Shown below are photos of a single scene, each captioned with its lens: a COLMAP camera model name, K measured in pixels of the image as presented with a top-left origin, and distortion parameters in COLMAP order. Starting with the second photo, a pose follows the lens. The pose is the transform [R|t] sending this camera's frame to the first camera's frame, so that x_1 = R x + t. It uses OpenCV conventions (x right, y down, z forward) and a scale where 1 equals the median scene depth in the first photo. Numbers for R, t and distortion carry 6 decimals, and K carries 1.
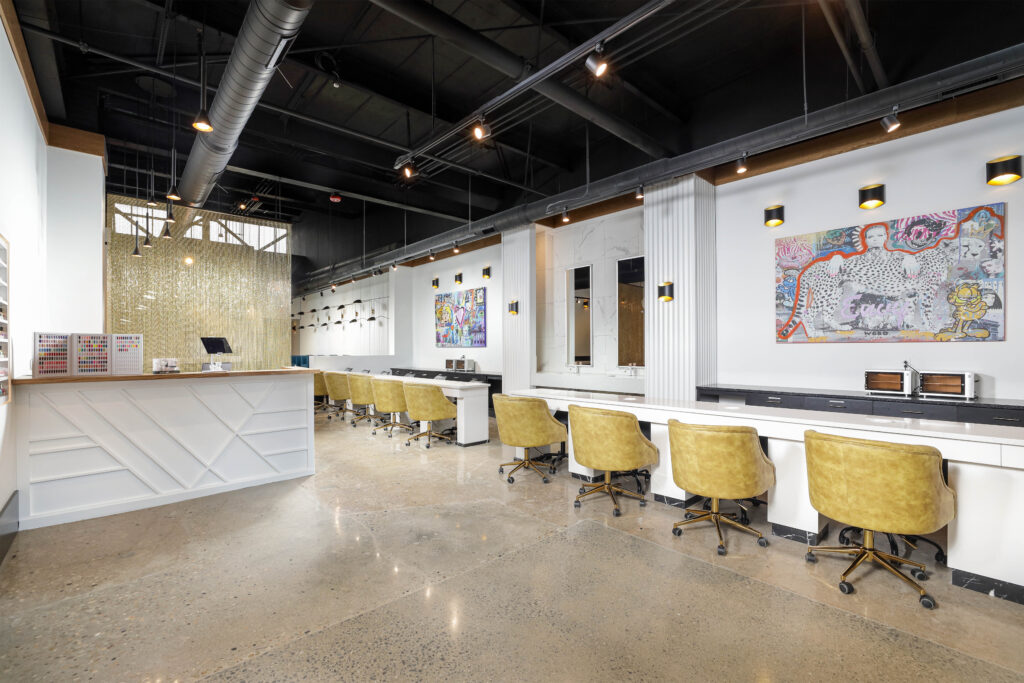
lens RADIAL K [[438.9, 0, 513.6], [0, 438.9, 345.0], [0, 0, 1]] dist [-0.000744, -0.000071]
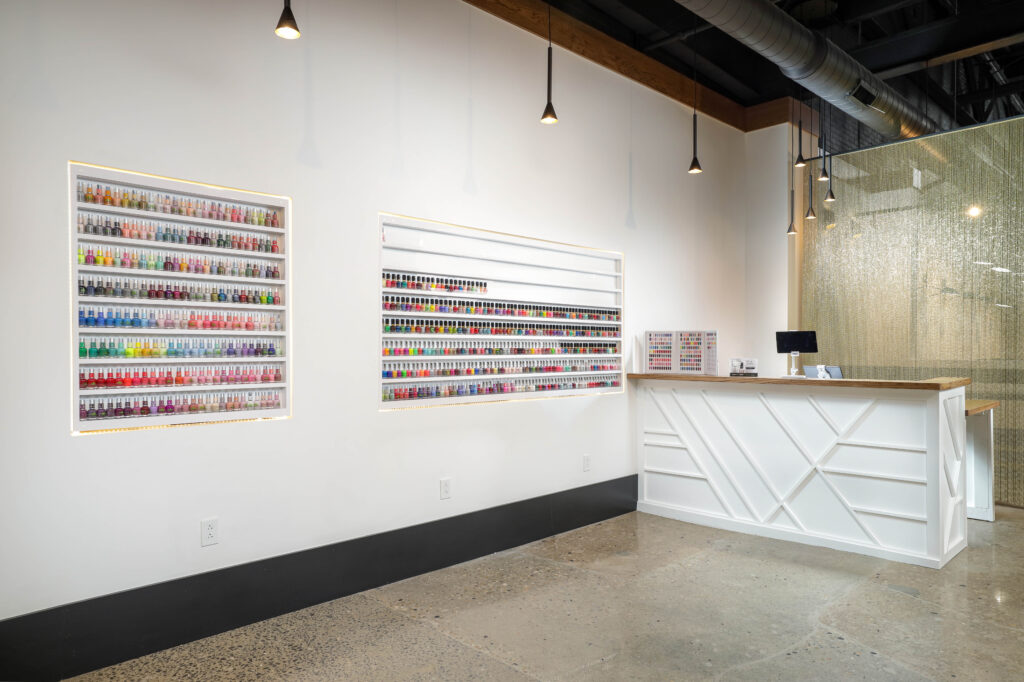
lens RADIAL K [[691.6, 0, 512.8], [0, 691.6, 344.3], [0, 0, 1]] dist [0.005938, 0.001793]
pose [[0.031152, -0.007720, -0.999485, 0.559239], [0.008047, 0.999940, -0.007473, 0.012702], [0.999482, -0.007810, 0.031212, 0.578225]]
